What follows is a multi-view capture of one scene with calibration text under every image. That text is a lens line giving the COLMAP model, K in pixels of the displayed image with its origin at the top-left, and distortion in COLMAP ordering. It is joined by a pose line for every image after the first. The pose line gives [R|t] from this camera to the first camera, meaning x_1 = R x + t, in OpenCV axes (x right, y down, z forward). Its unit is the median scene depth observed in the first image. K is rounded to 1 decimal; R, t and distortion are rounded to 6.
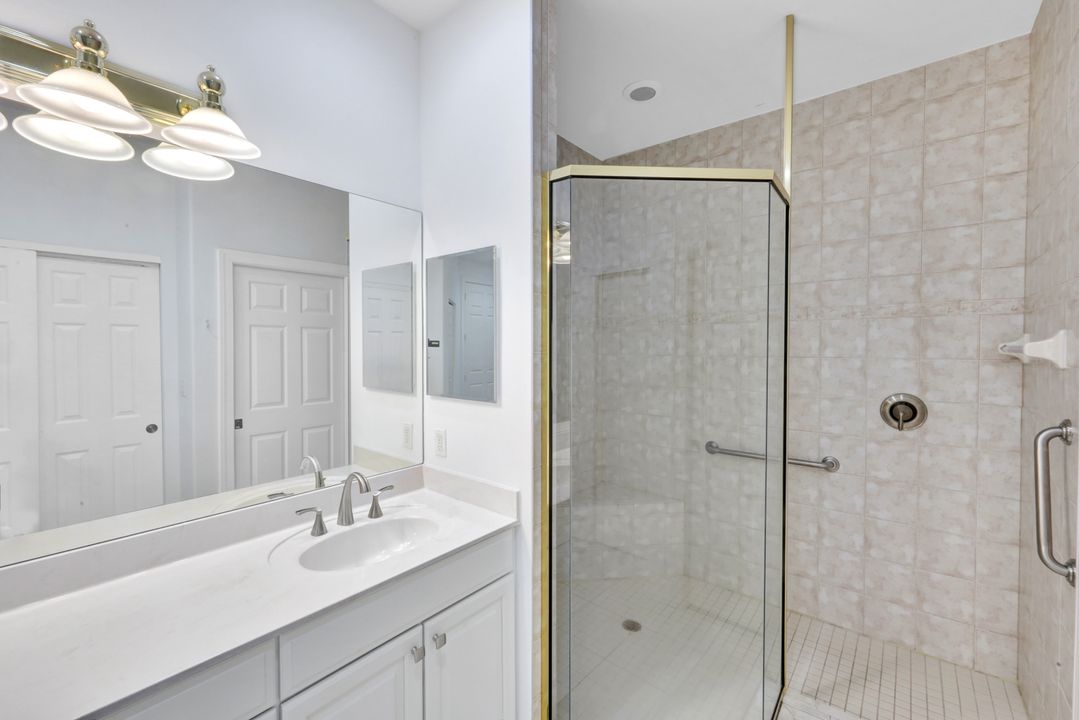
lens RADIAL K [[450.1, 0, 542.2], [0, 450.1, 350.0], [0, 0, 1]] dist [-0.000093, -0.000030]
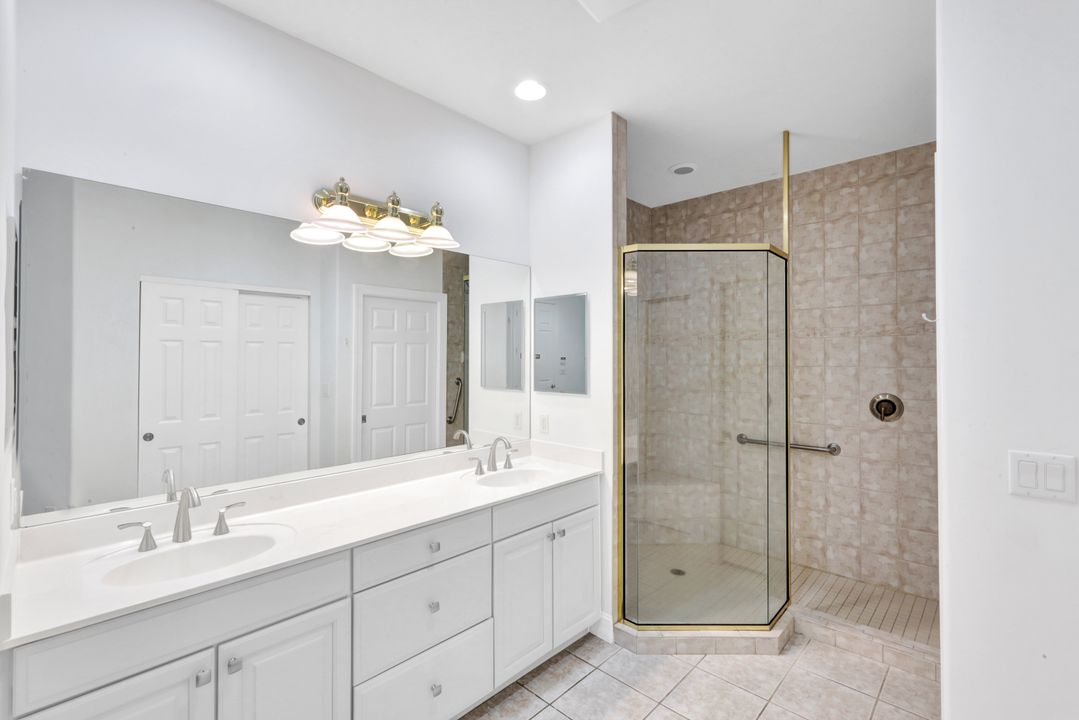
lens RADIAL K [[497.0, 0, 536.0], [0, 497.0, 351.9], [0, 0, 1]] dist [0.001897, 0.000247]
pose [[0.997174, -0.001663, -0.075113, -0.105672], [-0.000025, 0.999748, -0.022462, 0.006853], [0.075131, 0.022401, 0.996922, -0.502886]]
